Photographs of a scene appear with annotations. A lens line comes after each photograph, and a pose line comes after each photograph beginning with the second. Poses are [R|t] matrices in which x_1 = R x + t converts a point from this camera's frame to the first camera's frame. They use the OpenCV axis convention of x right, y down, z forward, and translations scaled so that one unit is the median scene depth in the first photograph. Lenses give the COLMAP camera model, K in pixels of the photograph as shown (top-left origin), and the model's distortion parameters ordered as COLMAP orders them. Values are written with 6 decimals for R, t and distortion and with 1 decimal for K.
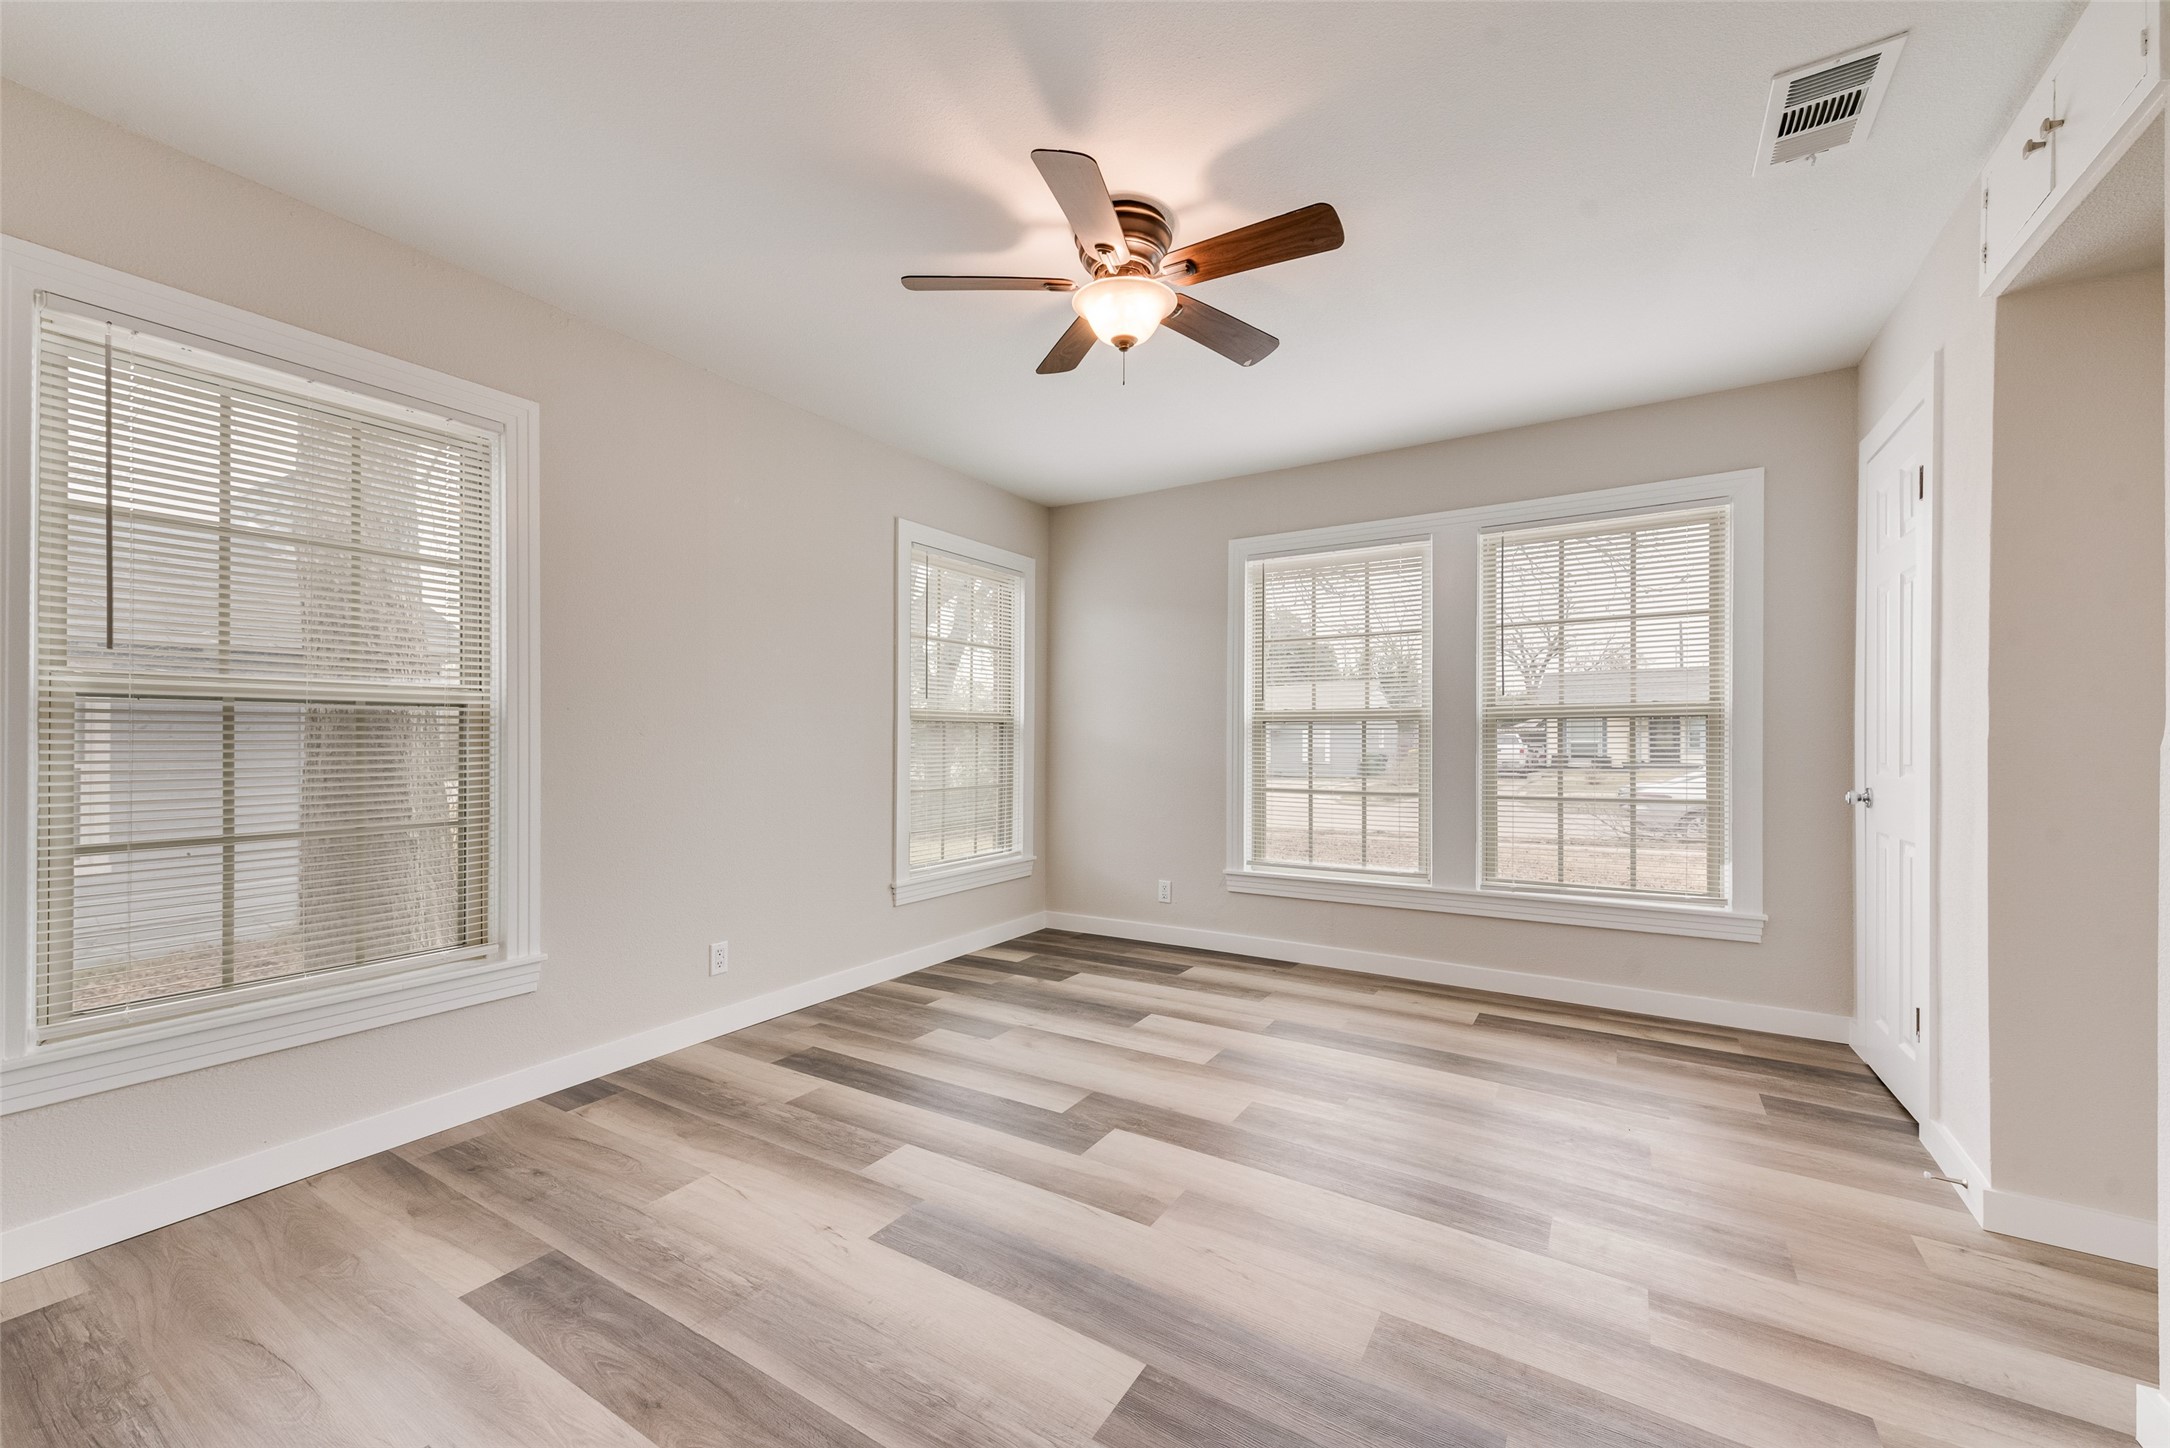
lens RADIAL K [[855.3, 0, 1085.3], [0, 855.3, 732.8], [0, 0, 1]] dist [0.010625, -0.001939]
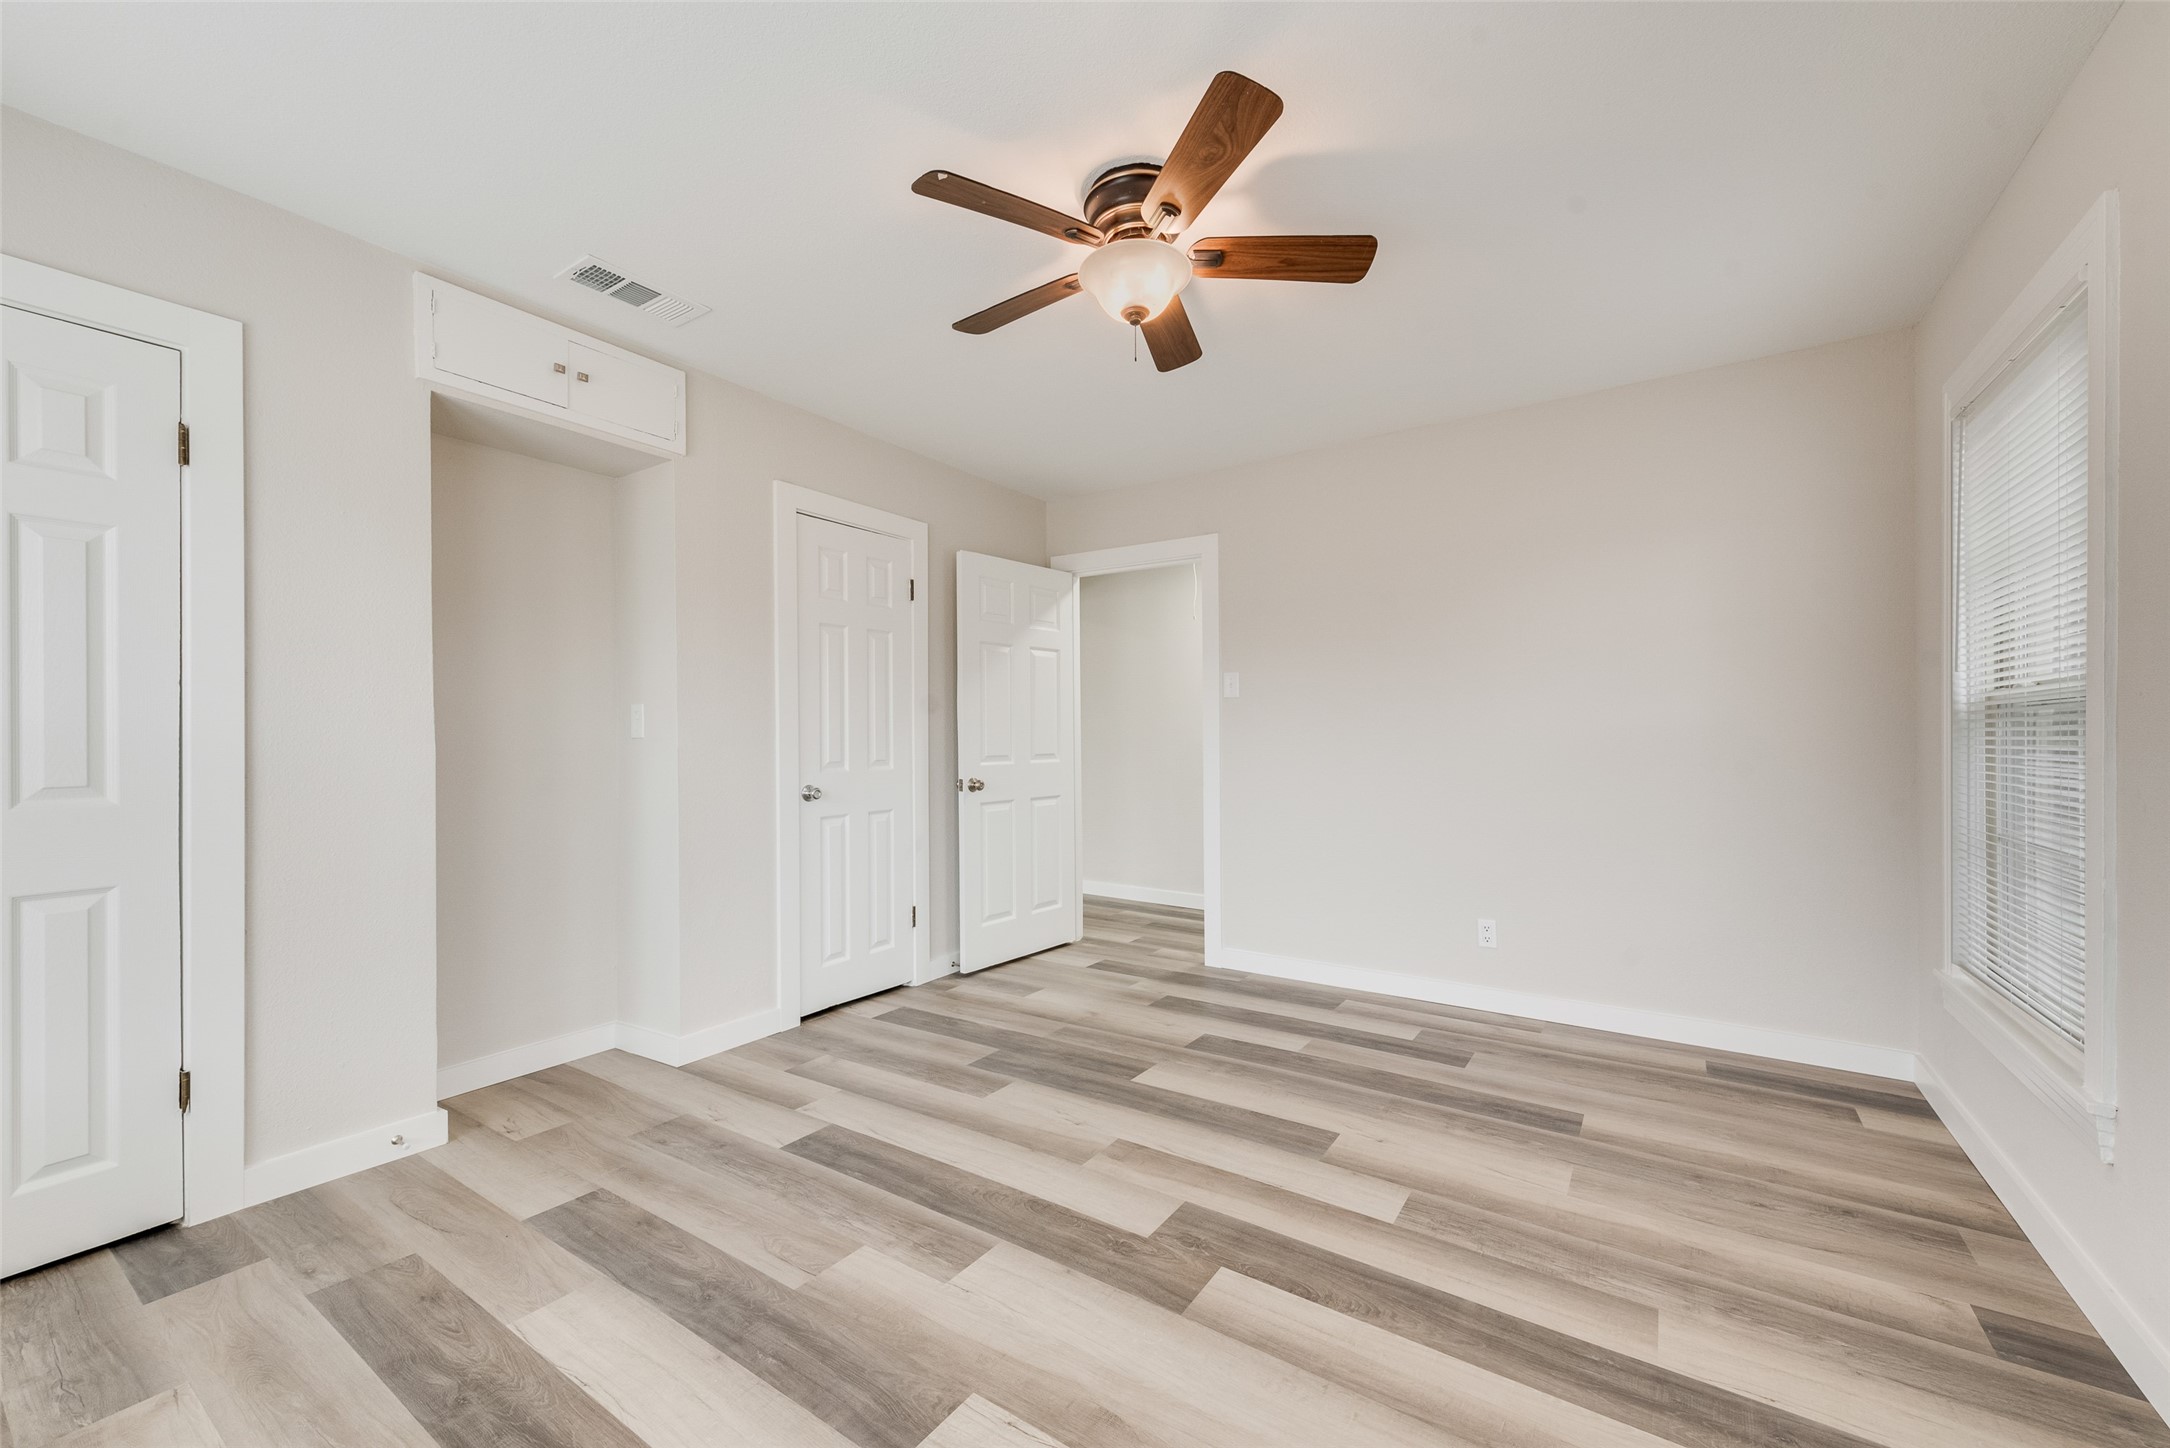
lens RADIAL K [[855.3, 0, 1080.7], [0, 855.3, 735.4], [0, 0, 1]] dist [0.010625, -0.001939]
pose [[-0.999189, 0.004283, 0.040035, 0.065510], [0.003846, 0.999932, -0.010973, 0.004513], [-0.040079, -0.010810, -0.999138, 1.886033]]
